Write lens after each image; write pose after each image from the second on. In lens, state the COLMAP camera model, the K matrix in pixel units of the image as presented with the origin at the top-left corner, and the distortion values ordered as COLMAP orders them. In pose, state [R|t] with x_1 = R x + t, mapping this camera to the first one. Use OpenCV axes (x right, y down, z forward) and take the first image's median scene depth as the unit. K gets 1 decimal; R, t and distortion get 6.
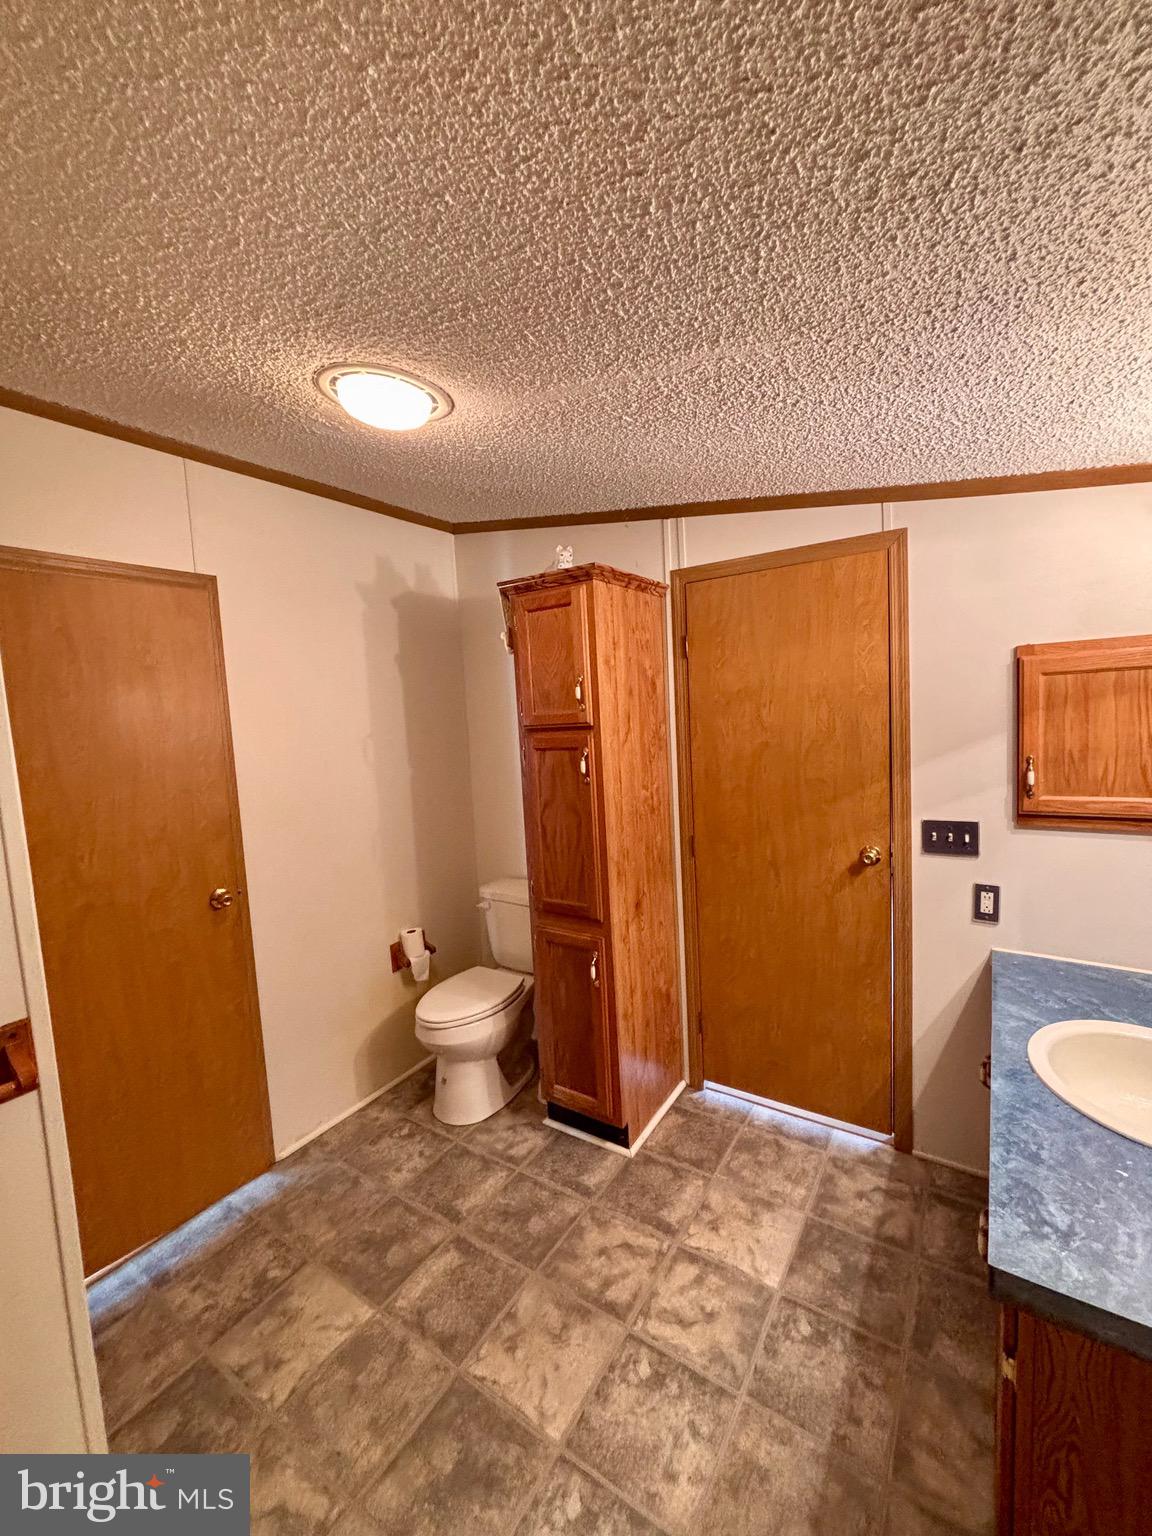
lens RADIAL K [[615.3, 0, 576.2], [0, 615.3, 764.9], [0, 0, 1]] dist [-0.000883, -0.000761]
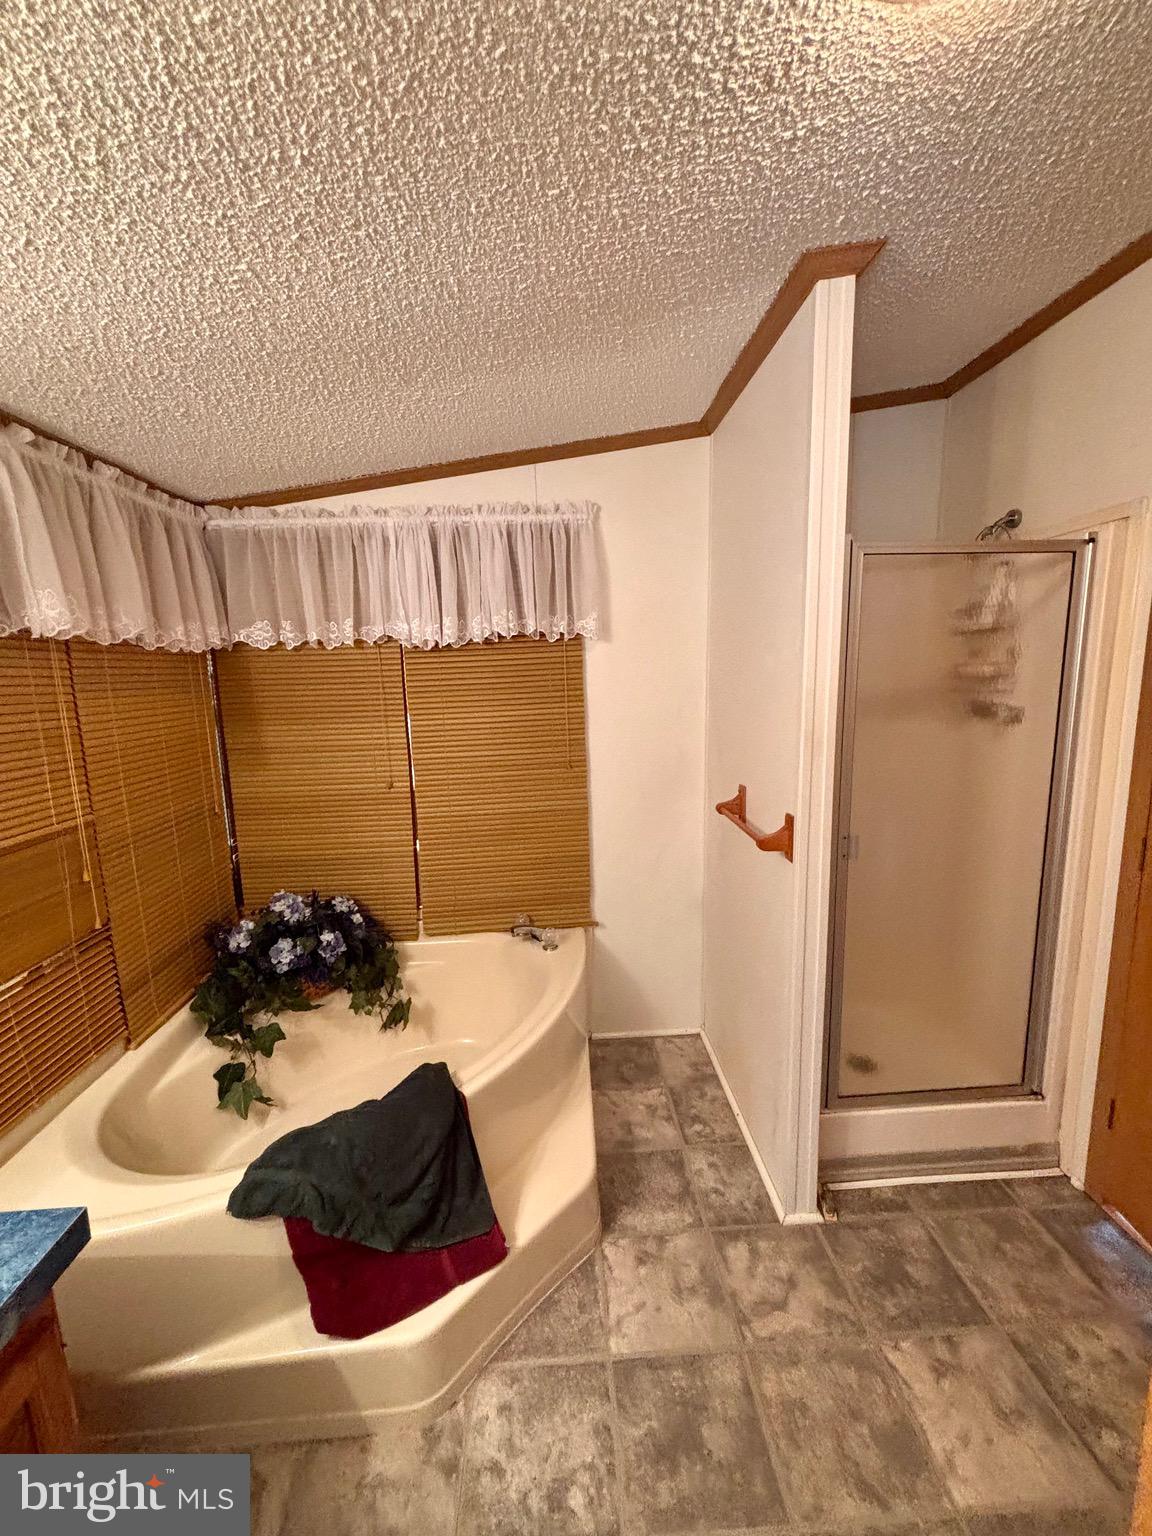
lens RADIAL K [[615.3, 0, 577.5], [0, 615.3, 766.4], [0, 0, 1]] dist [-0.000883, -0.000761]
pose [[-0.796674, 0.168180, -0.580539, 0.239029], [0.018268, 0.966769, 0.254999, -0.066809], [0.604132, 0.192546, -0.773272, 1.037476]]
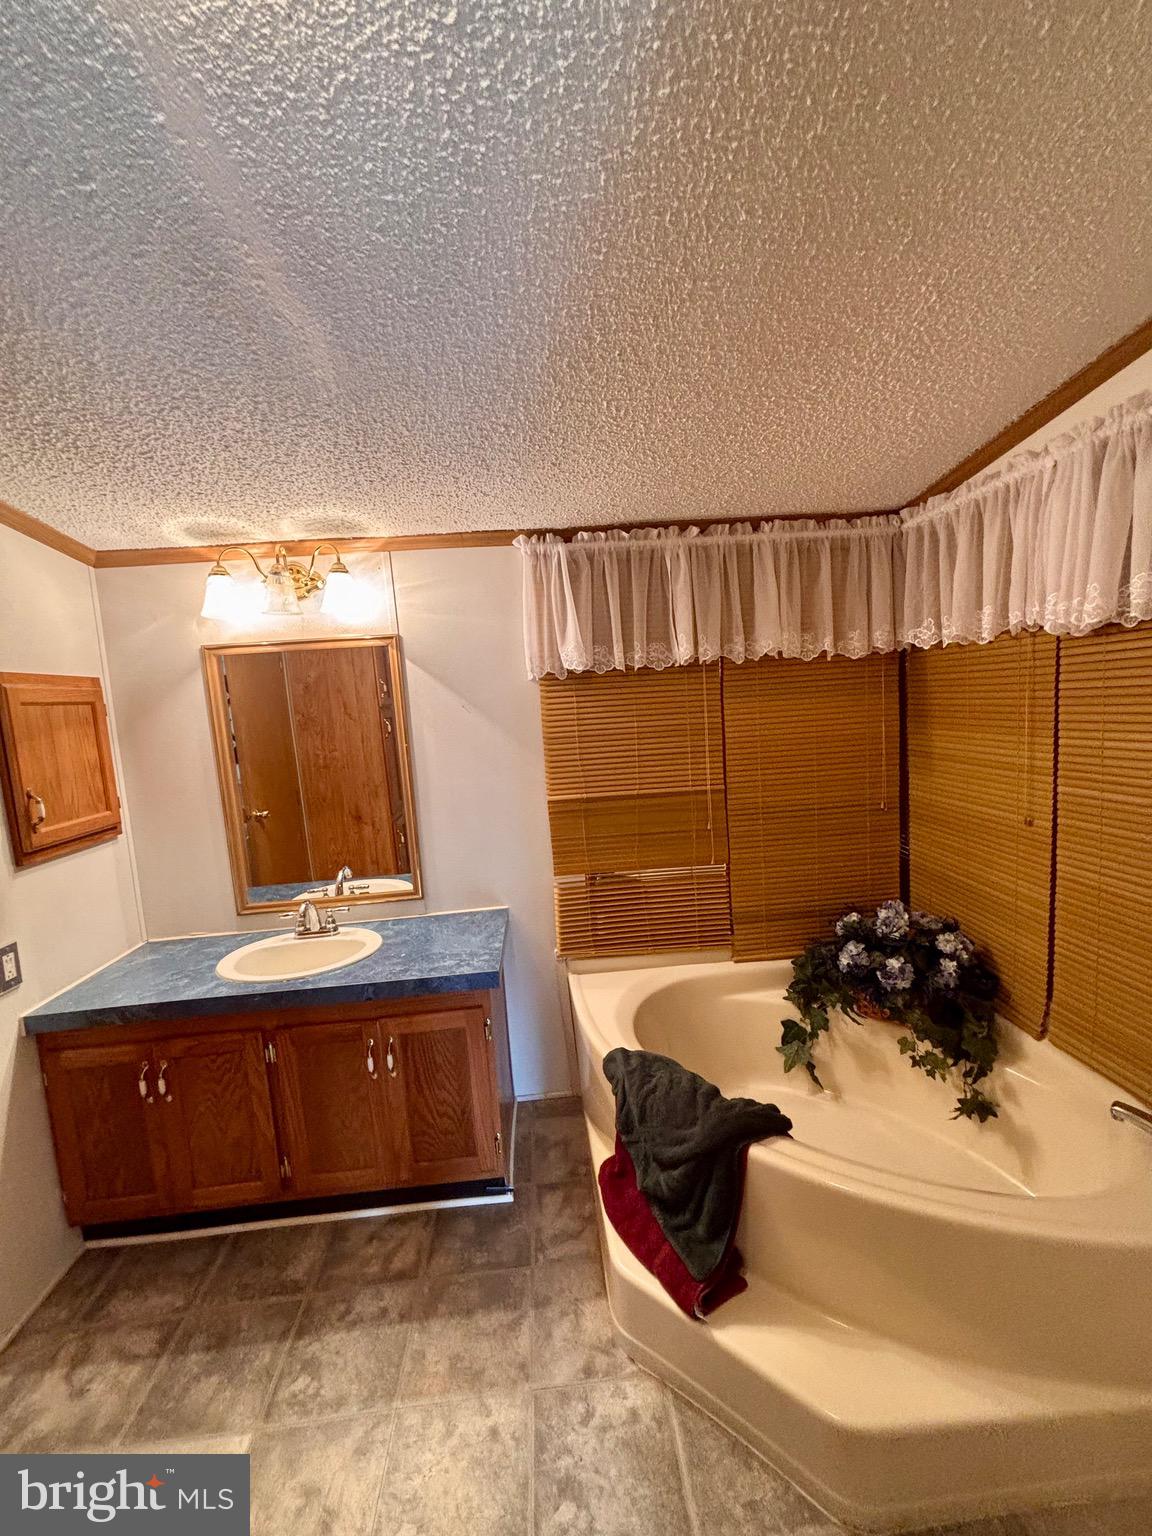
lens RADIAL K [[615.3, 0, 578.2], [0, 615.3, 766.9], [0, 0, 1]] dist [-0.000883, -0.000761]
pose [[-0.609955, 0.008737, 0.792388, -0.535386], [0.166484, 0.979035, 0.117359, -0.018116], [-0.774750, 0.203503, -0.598622, 0.909248]]
